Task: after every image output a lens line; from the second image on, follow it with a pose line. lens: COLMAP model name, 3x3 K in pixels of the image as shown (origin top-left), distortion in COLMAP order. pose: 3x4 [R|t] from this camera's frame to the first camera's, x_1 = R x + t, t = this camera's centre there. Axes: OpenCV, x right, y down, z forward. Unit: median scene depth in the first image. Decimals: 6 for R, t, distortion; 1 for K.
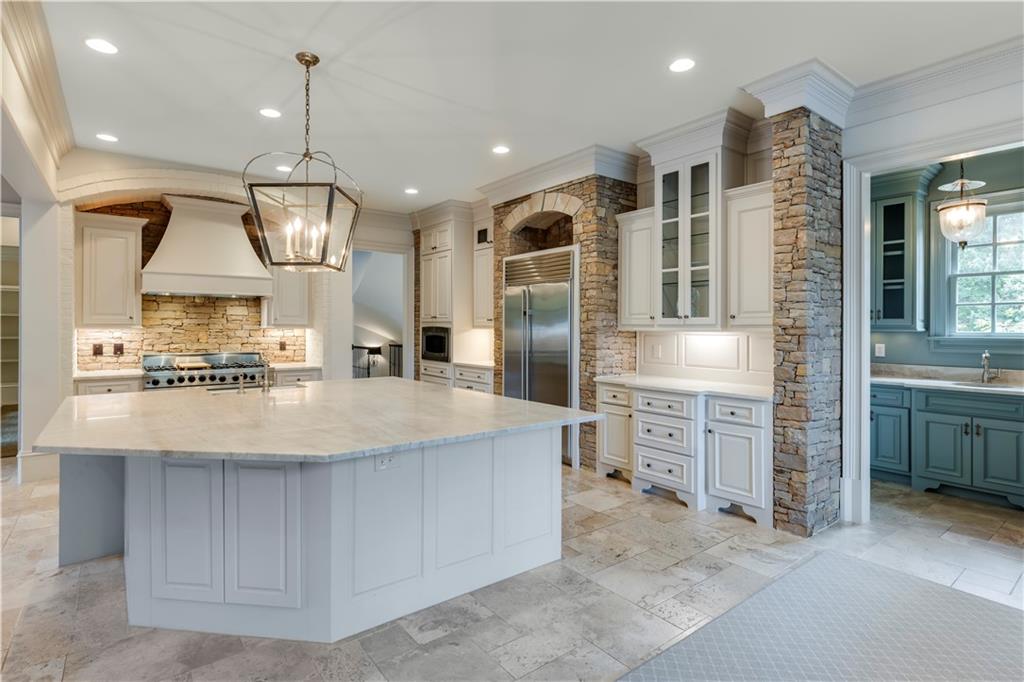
lens RADIAL K [[505.0, 0, 490.5], [0, 505.0, 324.8], [0, 0, 1]] dist [0.000161, 0.000019]
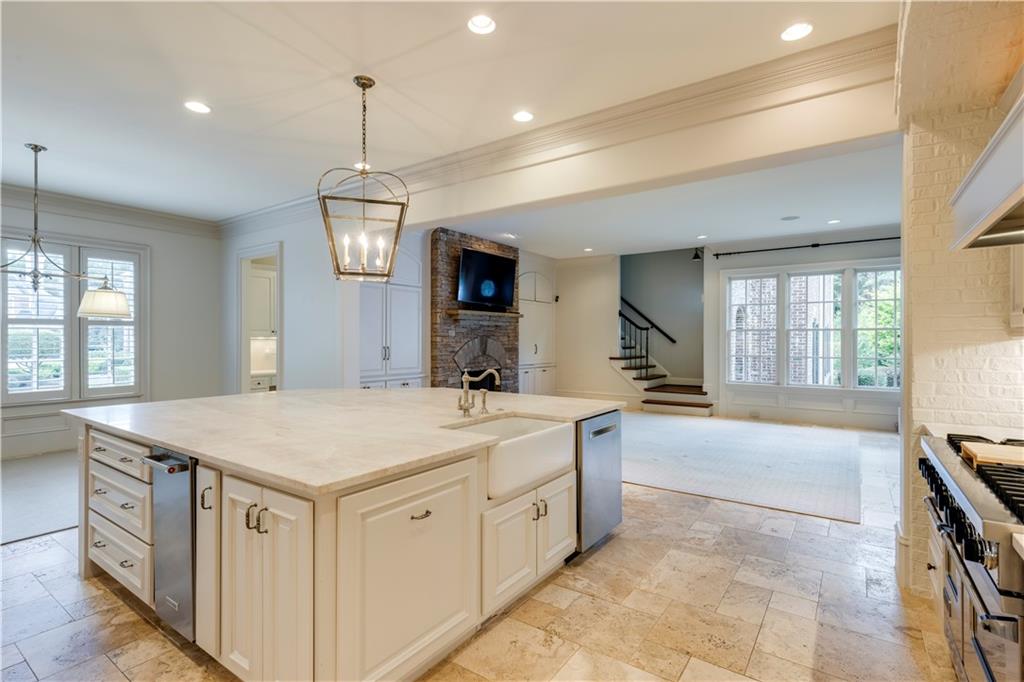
lens RADIAL K [[488.3, 0, 509.7], [0, 488.3, 340.6], [0, 0, 1]] dist [0.001784, 0.000713]
pose [[-0.948012, -0.003640, -0.318213, -0.210941], [-0.004549, 0.999987, 0.002115, 0.010116], [0.318201, 0.003452, -0.948017, 1.342741]]
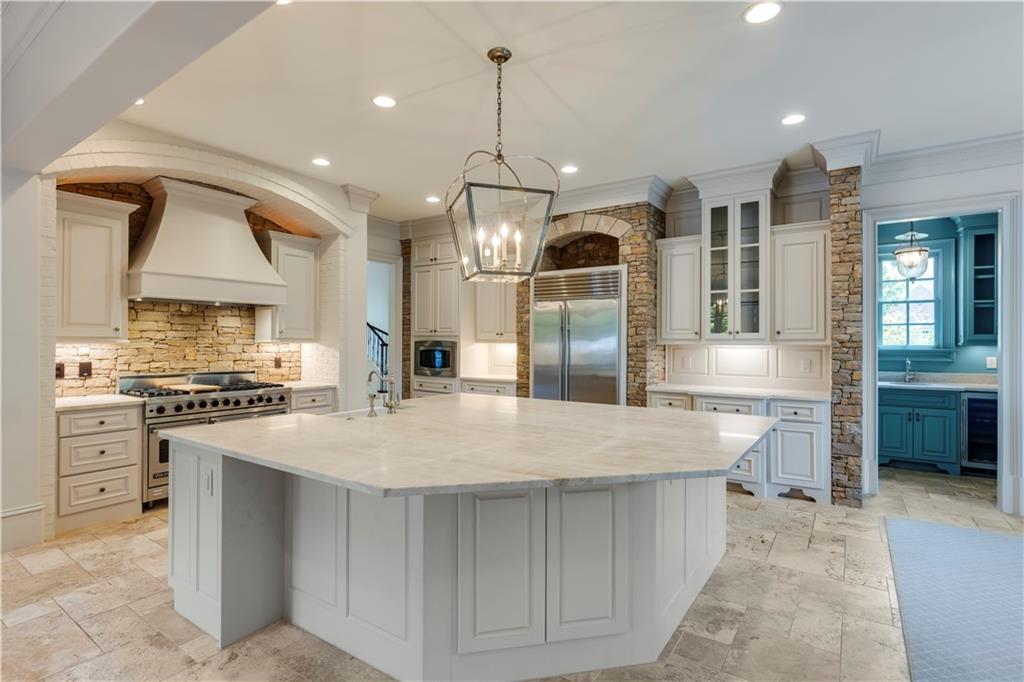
lens RADIAL K [[495.0, 0, 510.0], [0, 495.0, 338.0], [0, 0, 1]] dist [-0.003684, -0.000286]
pose [[0.946101, 0.002332, 0.323864, -0.413550], [-0.001572, 0.999995, -0.002611, 0.000775], [-0.323868, 0.001961, 0.946100, 0.082269]]
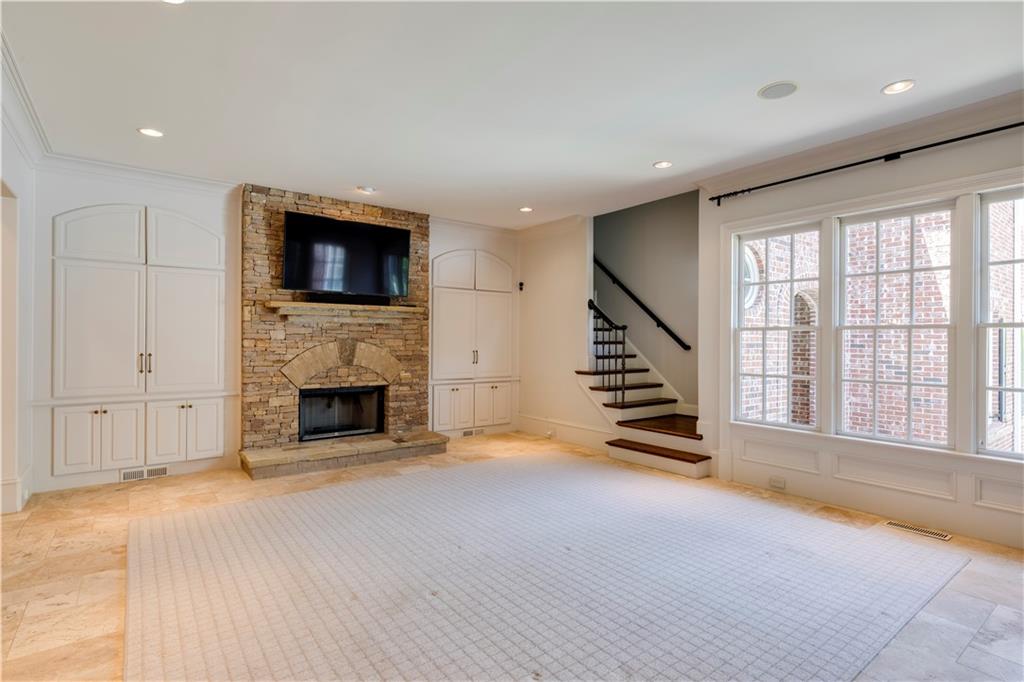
lens RADIAL K [[504.6, 0, 509.4], [0, 504.6, 341.7], [0, 0, 1]] dist [-0.000614, 0.000231]
pose [[-0.999905, -0.007232, -0.011744, -1.063008], [-0.007257, 0.999971, 0.002091, -0.000579], [0.011729, 0.002176, -0.999929, 0.940641]]
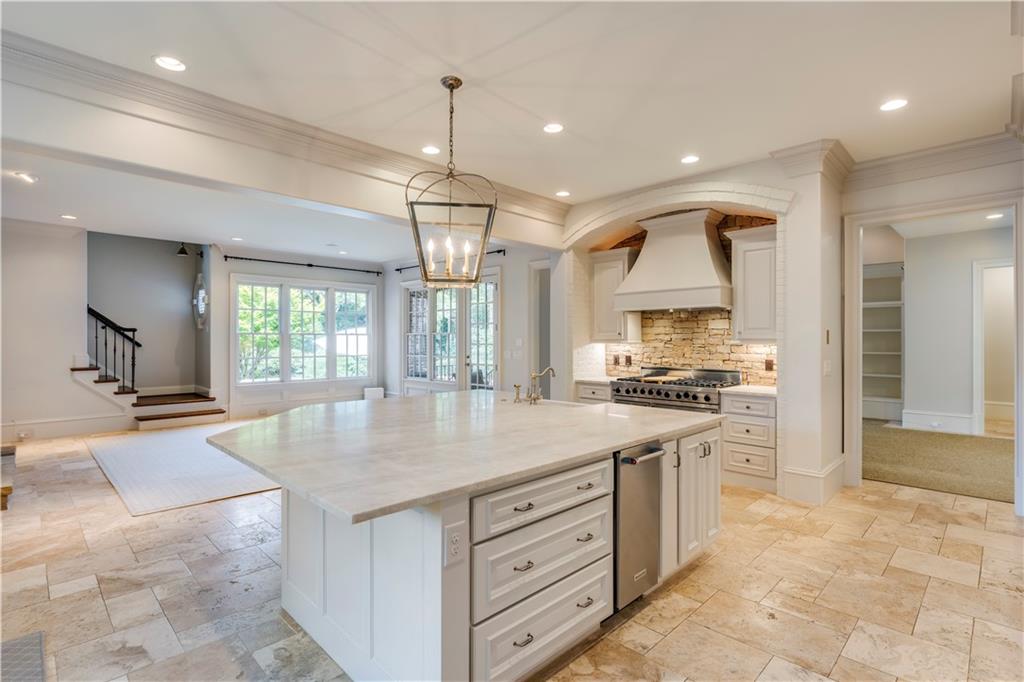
lens RADIAL K [[495.0, 0, 510.0], [0, 495.0, 338.0], [0, 0, 1]] dist [-0.003684, -0.000286]
pose [[0.146830, -0.006482, -0.989140, 0.424090], [0.001667, 0.999979, -0.006306, 0.002791], [0.989160, -0.000723, 0.146838, 0.627497]]
